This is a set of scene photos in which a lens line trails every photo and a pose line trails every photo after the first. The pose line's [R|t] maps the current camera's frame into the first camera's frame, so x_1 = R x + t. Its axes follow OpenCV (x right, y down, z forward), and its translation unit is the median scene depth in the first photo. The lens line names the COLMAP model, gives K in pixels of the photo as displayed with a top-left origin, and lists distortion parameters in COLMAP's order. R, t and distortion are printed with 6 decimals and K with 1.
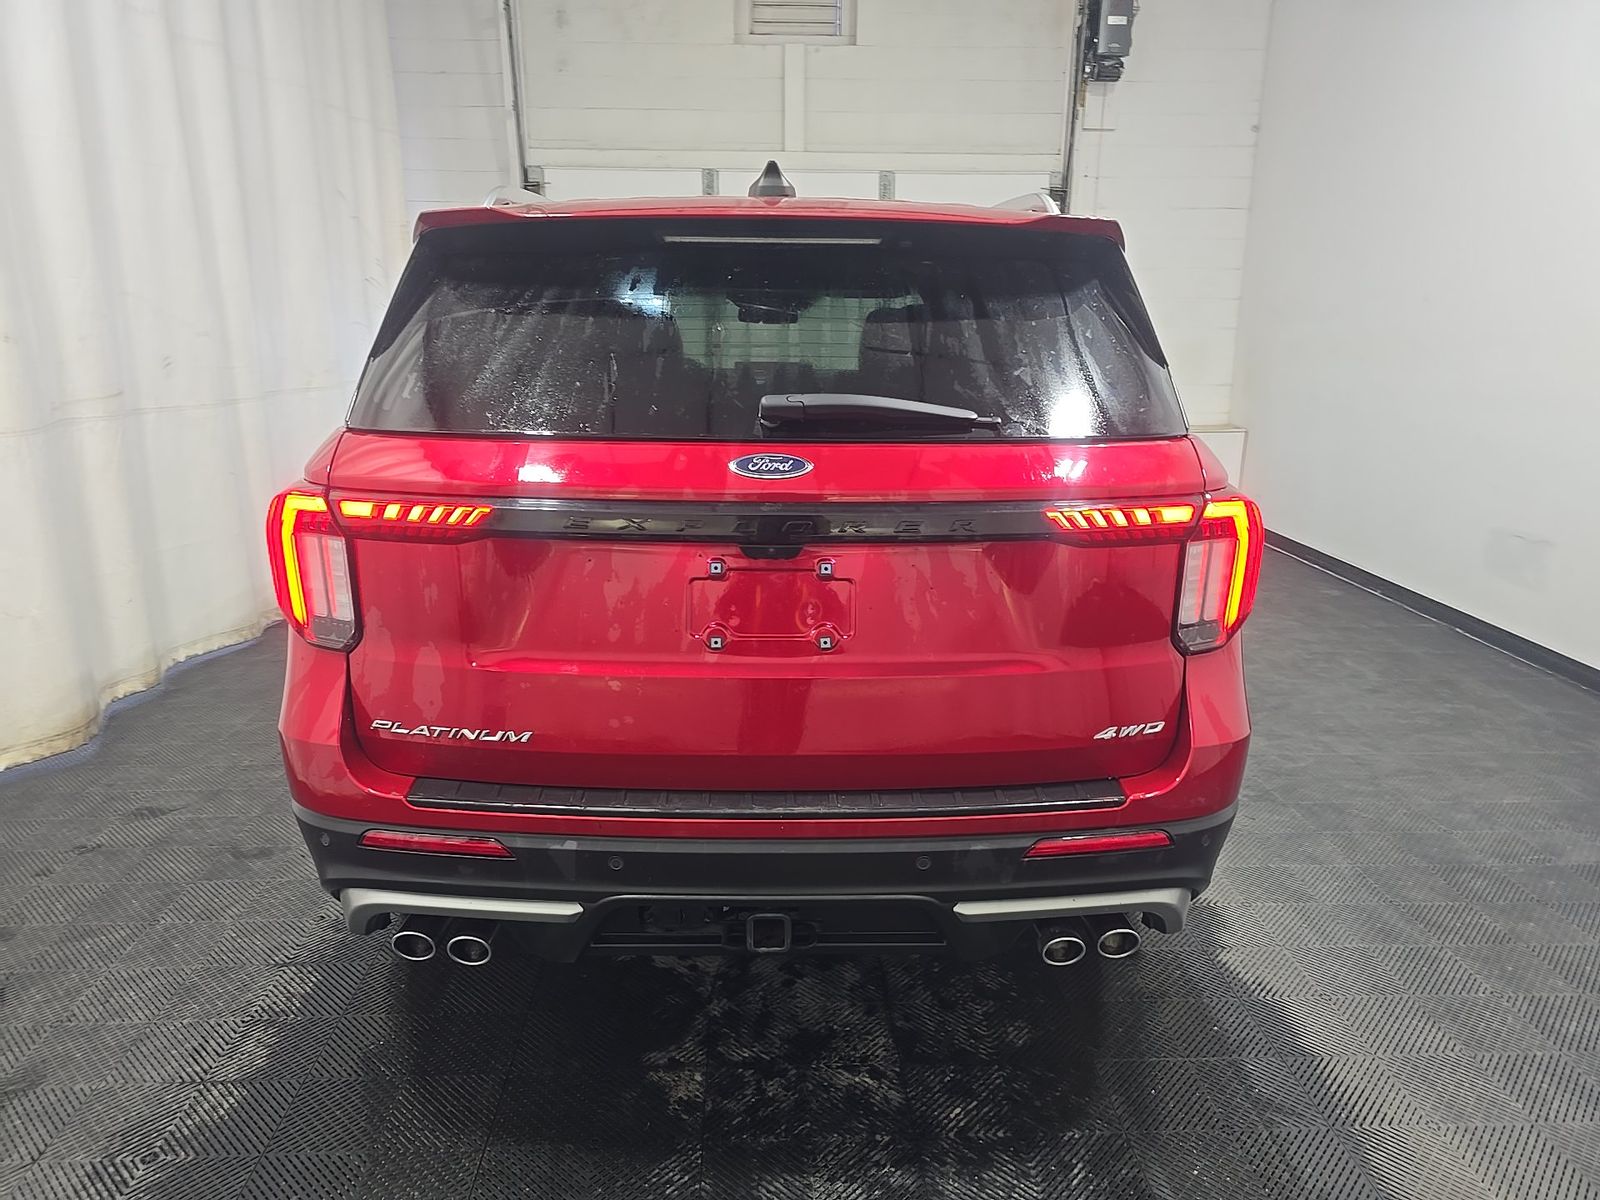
lens RADIAL K [[1097.2, 0, 806.4], [0, 1097.2, 601.3], [0, 0, 1]] dist [0.068691, -0.002078]
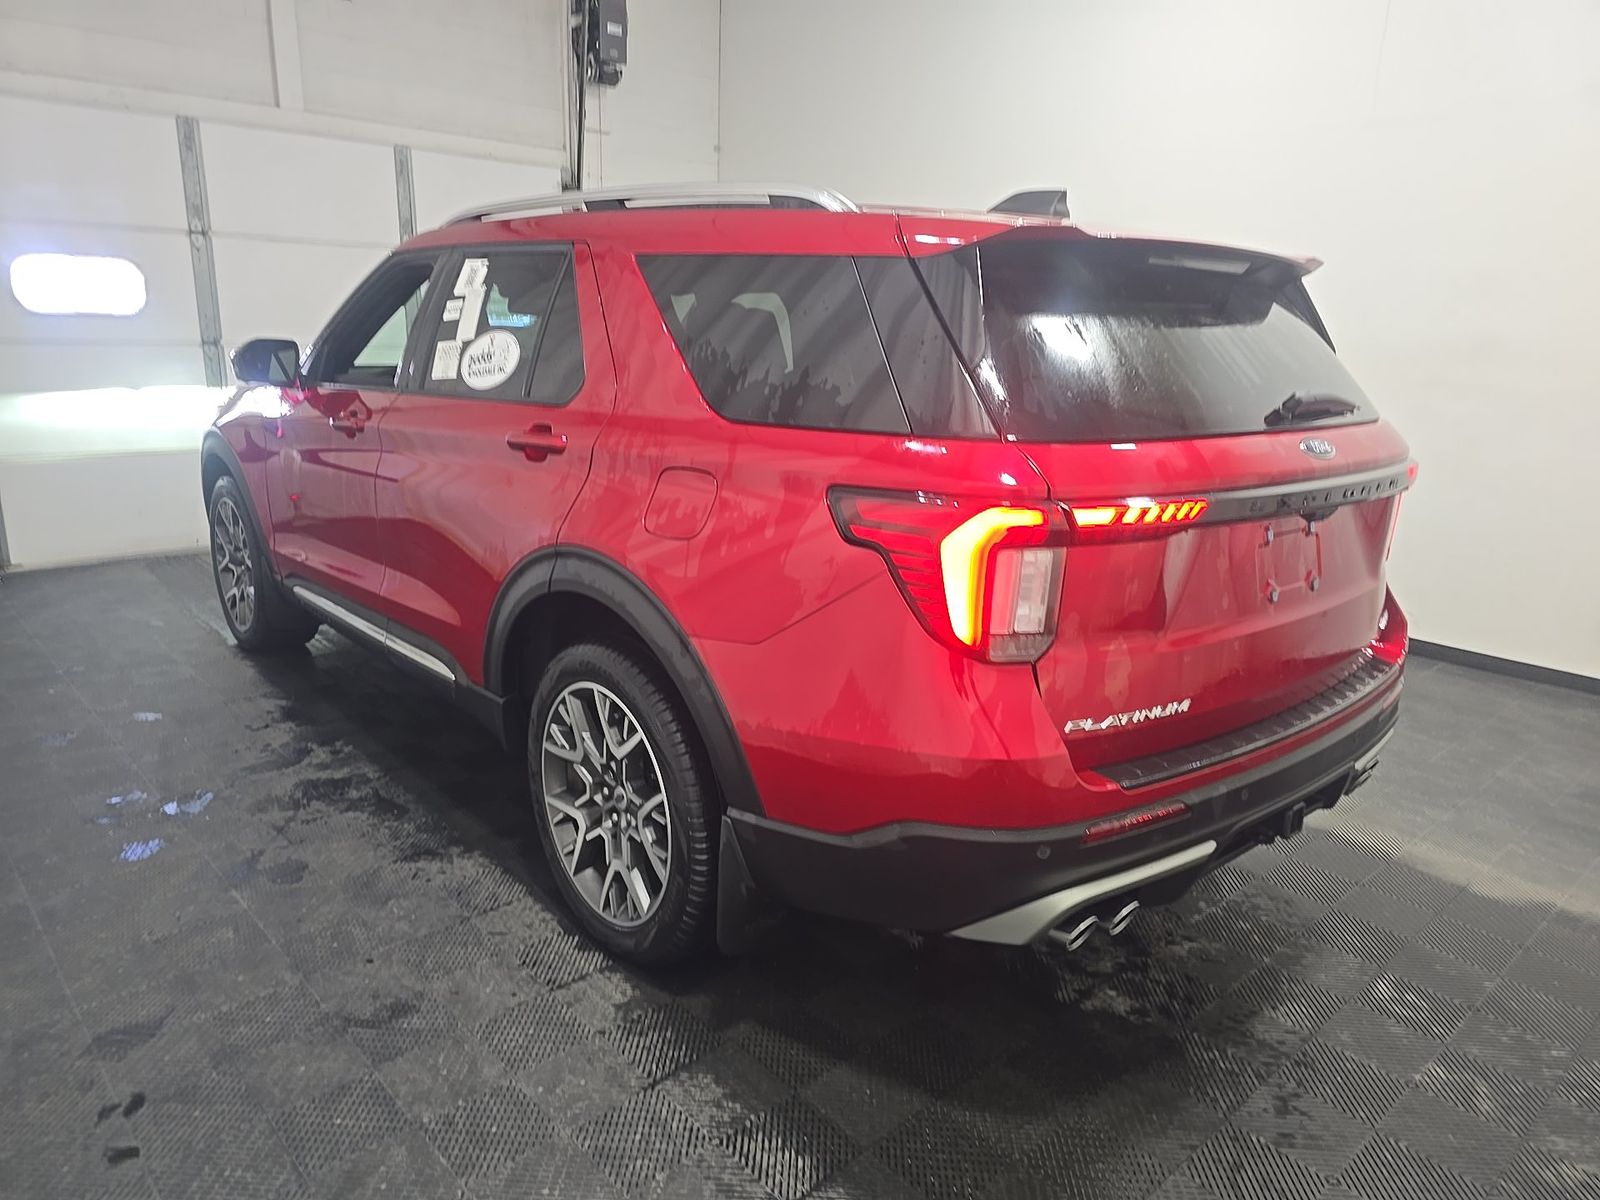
lens RADIAL K [[1097.2, 0, 806.4], [0, 1097.2, 601.3], [0, 0, 1]] dist [0.068691, -0.002078]
pose [[0.765305, -0.152492, 0.625344, -0.694653], [0.145603, 0.987362, 0.062580, -0.060168], [-0.626984, 0.043159, 0.777836, 0.204130]]
